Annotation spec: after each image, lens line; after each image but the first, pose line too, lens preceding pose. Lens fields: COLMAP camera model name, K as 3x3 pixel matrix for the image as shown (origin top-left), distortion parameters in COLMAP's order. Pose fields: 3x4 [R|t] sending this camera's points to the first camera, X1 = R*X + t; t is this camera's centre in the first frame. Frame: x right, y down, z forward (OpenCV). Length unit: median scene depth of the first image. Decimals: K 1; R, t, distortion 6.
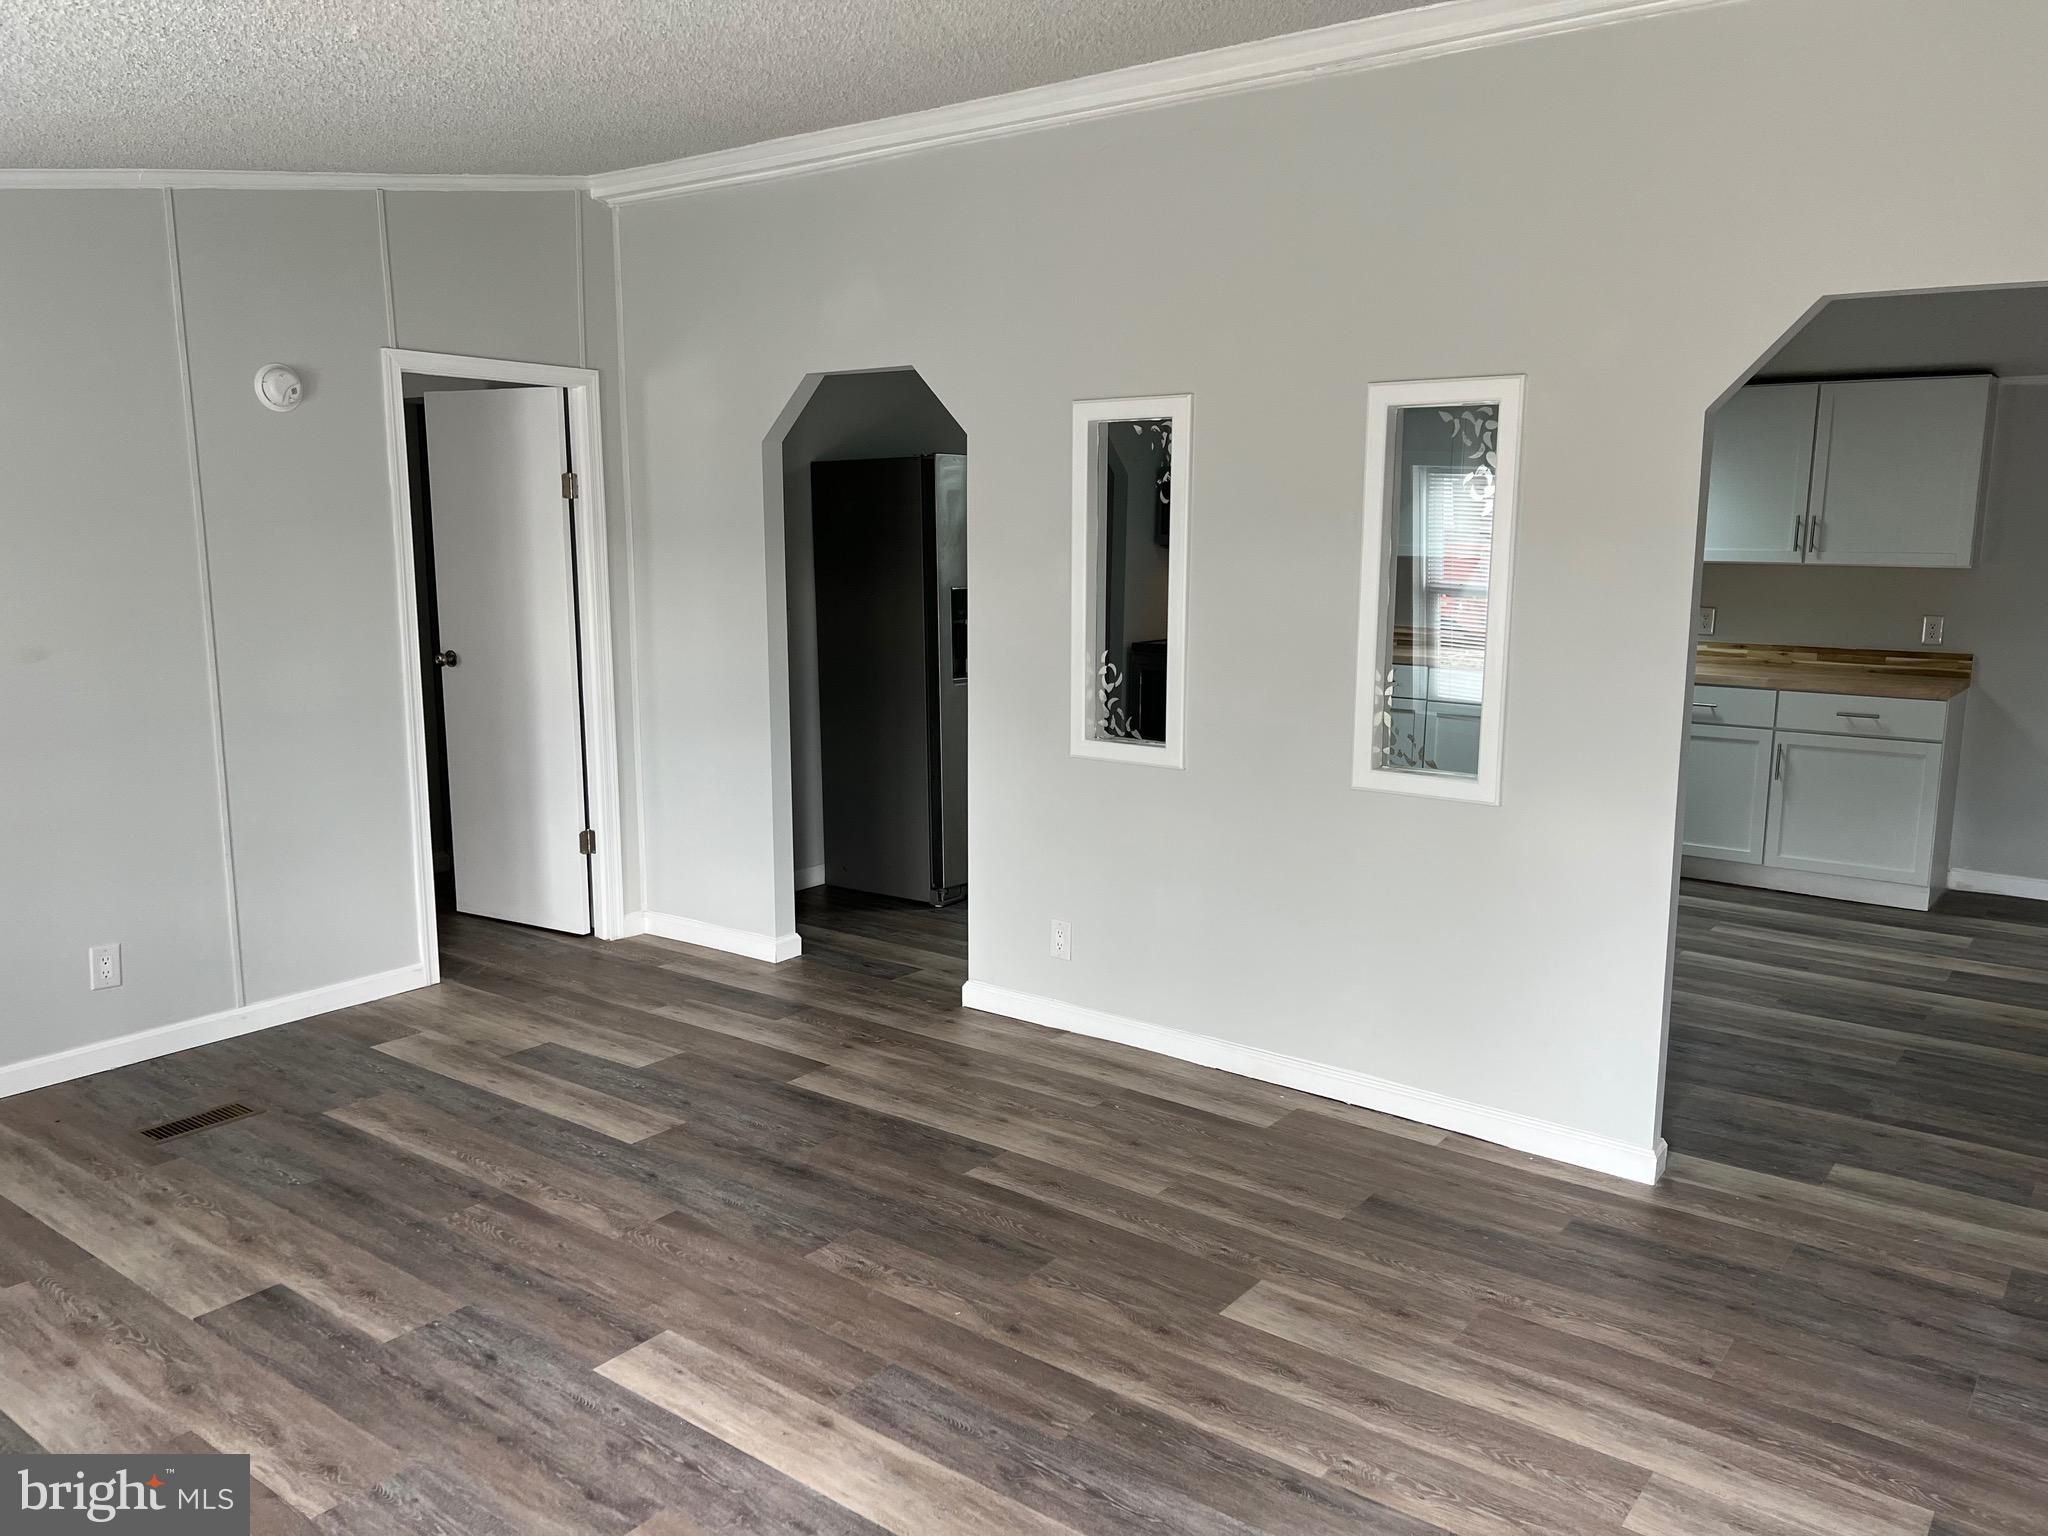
lens RADIAL K [[1550.2, 0, 1024.0], [0, 1550.2, 768.0], [0, 0, 1]] dist [0.050985, -0.052613]
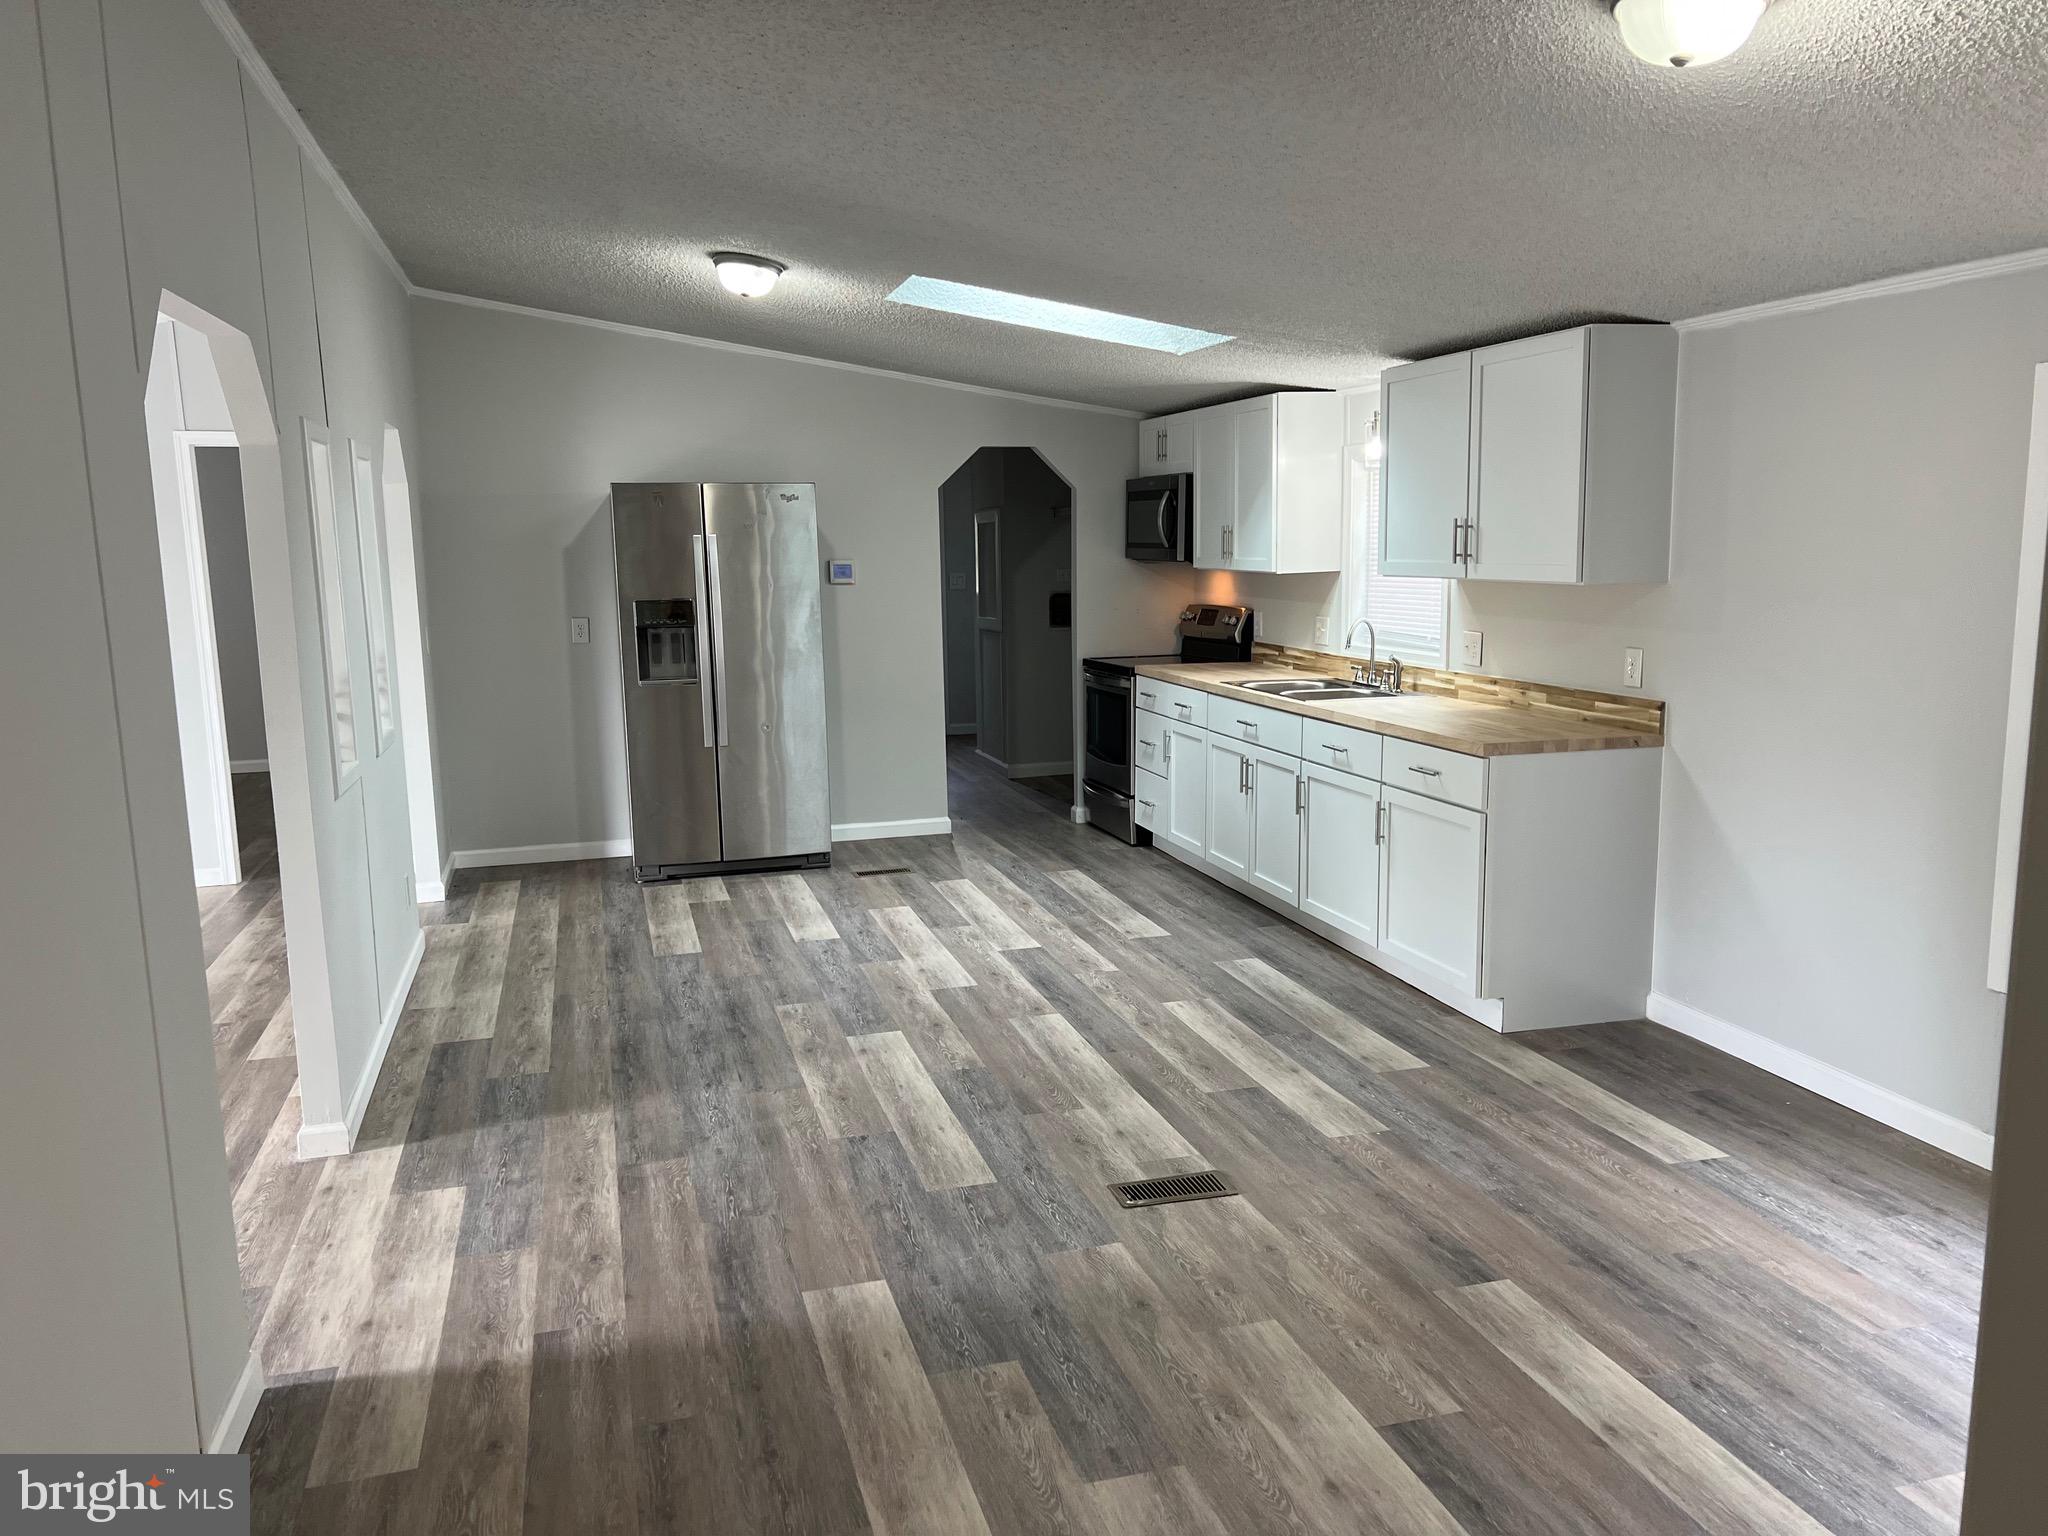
lens RADIAL K [[1550.2, 0, 1024.0], [0, 1550.2, 768.0], [0, 0, 1]] dist [0.050985, -0.052613]
pose [[0.799280, 0.069557, -0.596920, 0.242489], [-0.073723, 0.997126, 0.017476, -0.009767], [0.596420, 0.030038, 0.802111, 0.072069]]
